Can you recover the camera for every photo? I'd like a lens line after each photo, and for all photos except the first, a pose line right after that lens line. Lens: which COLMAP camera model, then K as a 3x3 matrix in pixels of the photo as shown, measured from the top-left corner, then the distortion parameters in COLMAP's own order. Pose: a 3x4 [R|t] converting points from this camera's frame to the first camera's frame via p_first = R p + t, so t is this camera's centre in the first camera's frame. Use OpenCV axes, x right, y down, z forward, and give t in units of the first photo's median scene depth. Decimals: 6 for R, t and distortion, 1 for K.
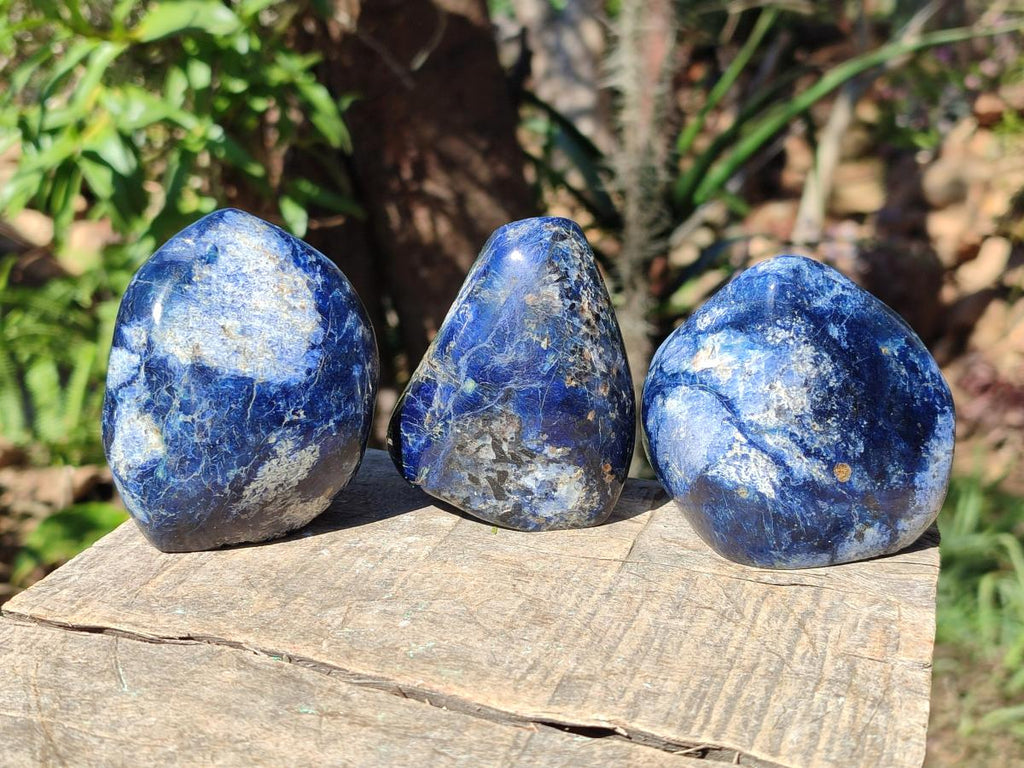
lens RADIAL K [[1592.0, 0, 512.0], [0, 1592.0, 384.0], [0, 0, 1]] dist [0.235344, -0.042463]
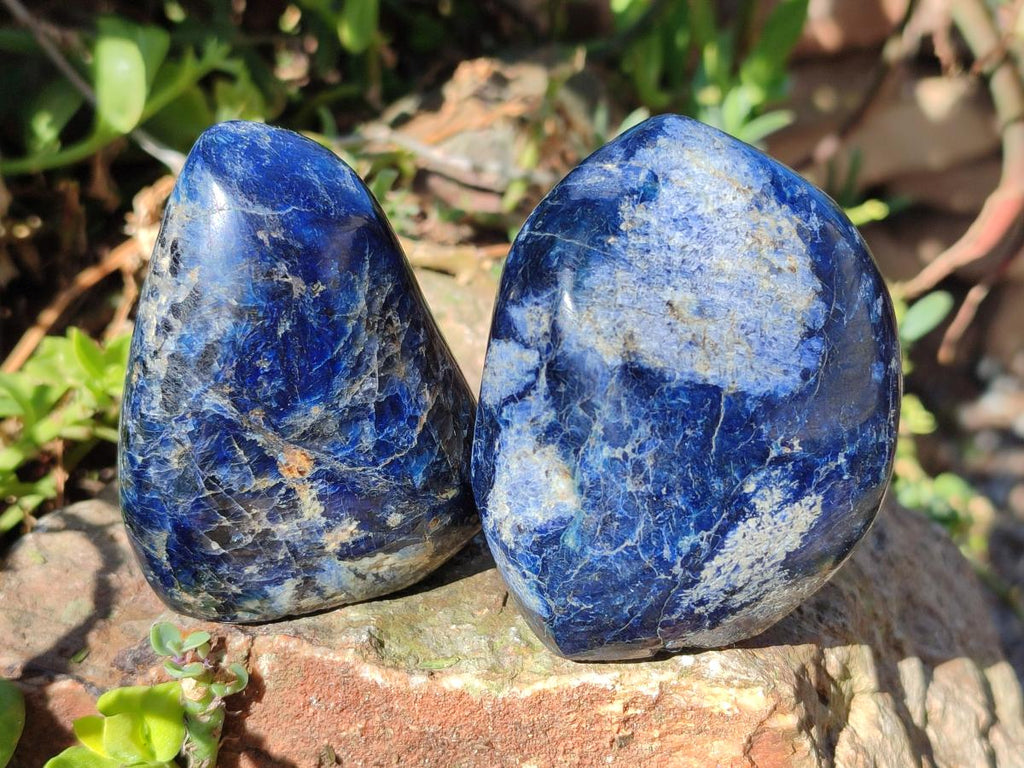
lens RADIAL K [[1592.0, 0, 512.0], [0, 1592.0, 384.0], [0, 0, 1]] dist [0.235344, -0.042463]
pose [[0.991232, -0.010272, -0.131737, -0.158561], [0.010438, 0.999945, 0.000568, -0.005652], [0.131724, -0.001938, 0.991285, 0.384061]]
